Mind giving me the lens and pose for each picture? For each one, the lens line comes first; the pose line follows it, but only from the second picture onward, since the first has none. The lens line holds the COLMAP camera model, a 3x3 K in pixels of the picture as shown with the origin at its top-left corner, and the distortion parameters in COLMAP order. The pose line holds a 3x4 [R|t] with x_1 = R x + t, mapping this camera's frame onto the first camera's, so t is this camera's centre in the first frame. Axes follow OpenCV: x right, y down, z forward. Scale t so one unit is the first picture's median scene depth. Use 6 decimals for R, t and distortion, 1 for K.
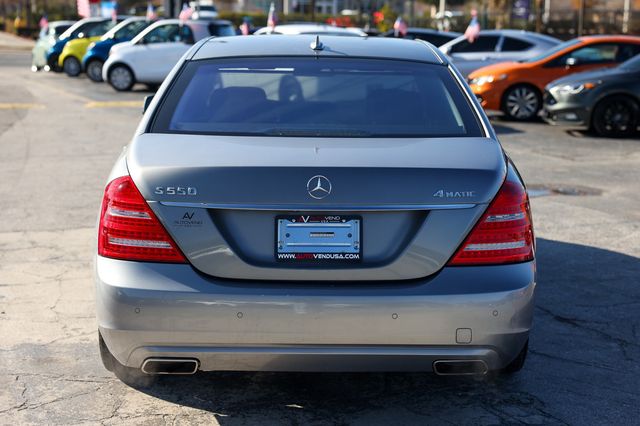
lens RADIAL K [[1199.1, 0, 322.0], [0, 1199.1, 217.3], [0, 0, 1]] dist [0.164067, 0.000000]
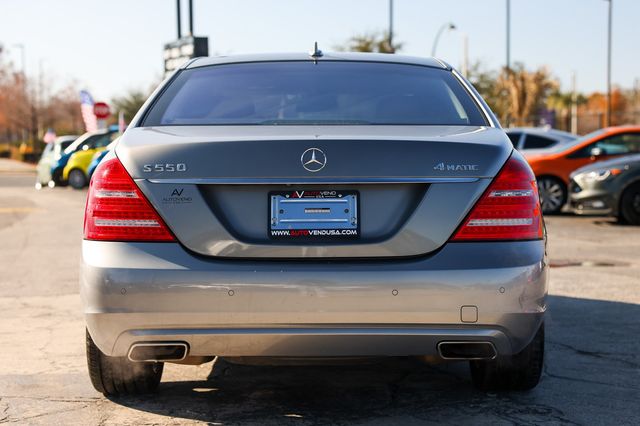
lens RADIAL K [[1270.0, 0, 317.2], [0, 1270.0, 209.3], [0, 0, 1]] dist [0.179066, 0.000000]
pose [[0.999720, -0.014021, -0.019085, 0.015985], [0.011661, 0.992873, -0.118609, 0.111332], [0.020612, 0.118353, 0.992758, -0.001574]]
